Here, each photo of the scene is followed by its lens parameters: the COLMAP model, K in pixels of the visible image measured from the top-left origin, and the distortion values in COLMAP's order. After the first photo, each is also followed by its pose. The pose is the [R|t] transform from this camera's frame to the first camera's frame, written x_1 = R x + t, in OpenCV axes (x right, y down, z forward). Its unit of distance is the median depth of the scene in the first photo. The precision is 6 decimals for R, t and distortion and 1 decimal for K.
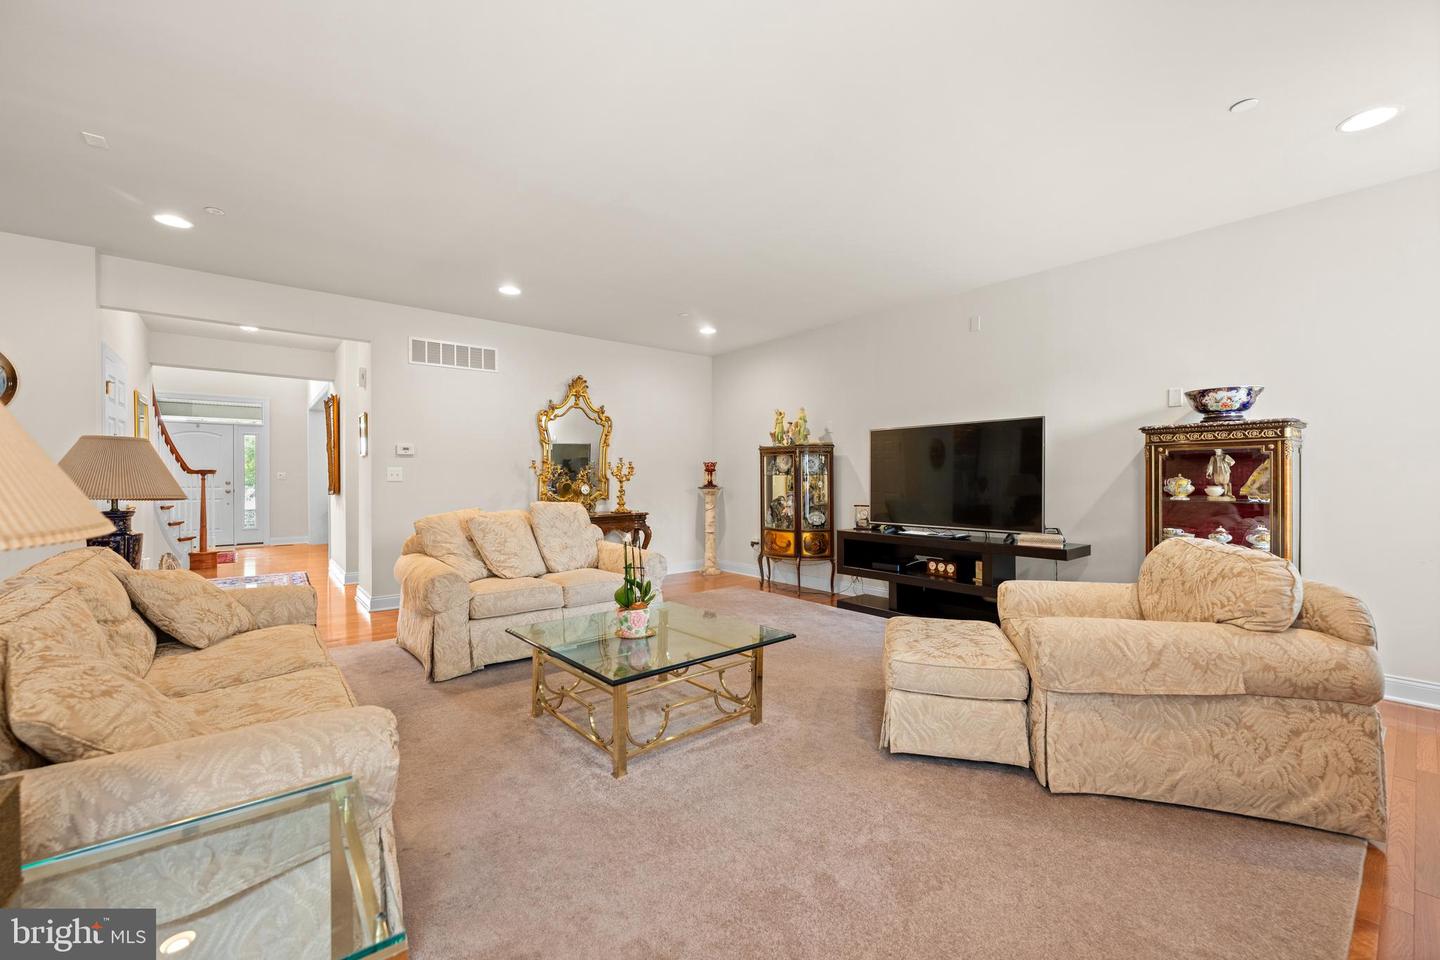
lens RADIAL K [[596.0, 0, 720.7], [0, 596.0, 480.2], [0, 0, 1]] dist [-0.003653, -0.000149]
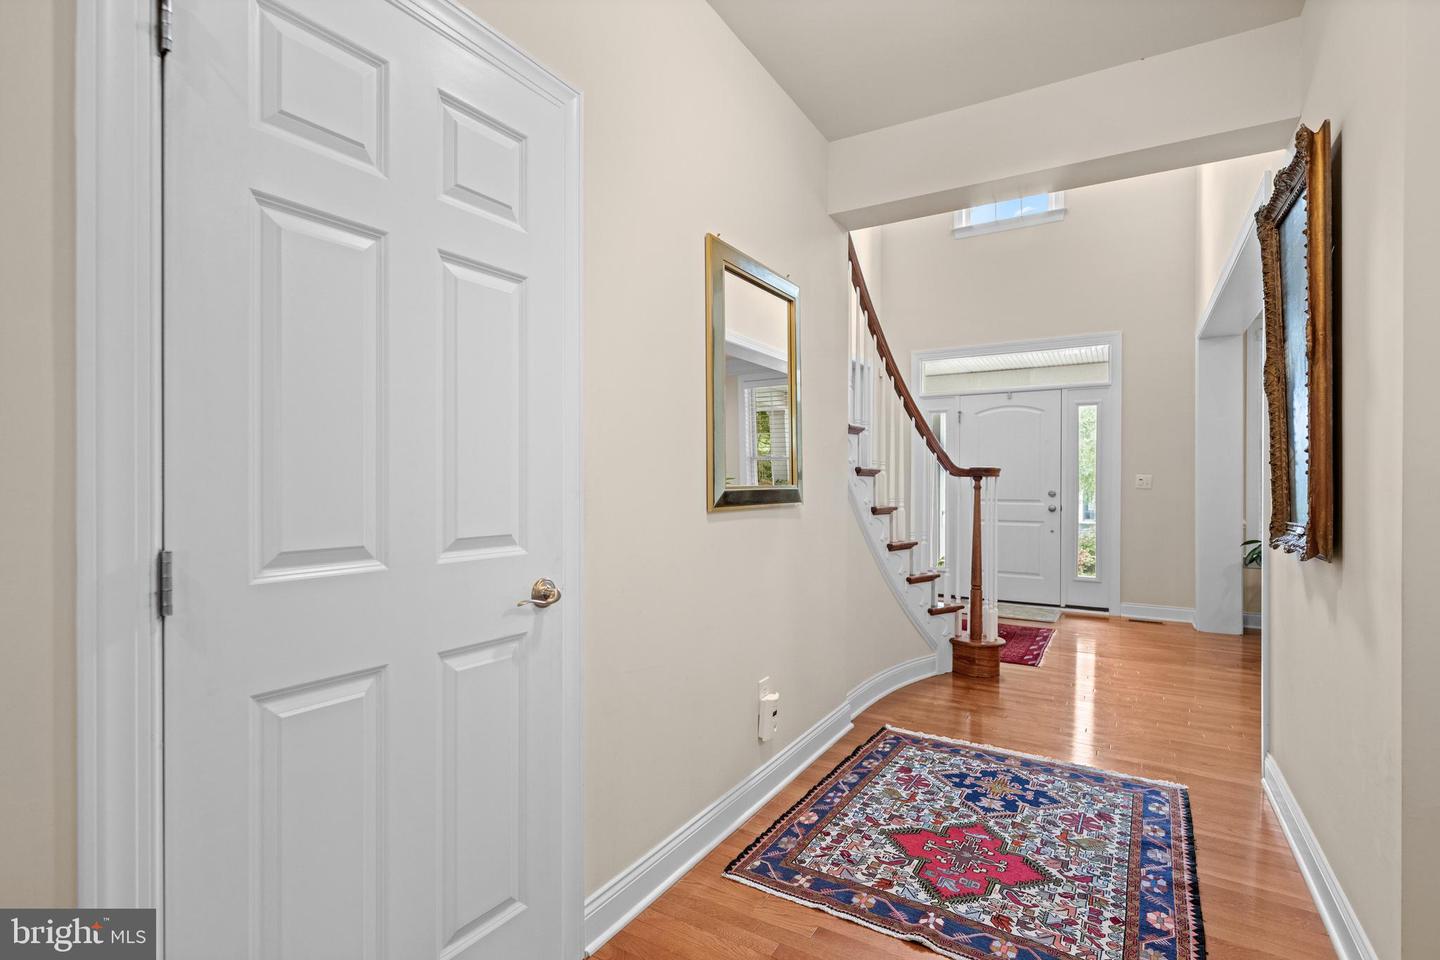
lens RADIAL K [[671.1, 0, 722.9], [0, 671.1, 487.4], [0, 0, 1]] dist [-0.001622, -0.000076]
pose [[0.347334, 0.003692, -0.937734, -0.435513], [-0.003121, 0.999991, 0.002781, -0.002728], [0.937736, 0.001961, 0.347343, 0.620456]]
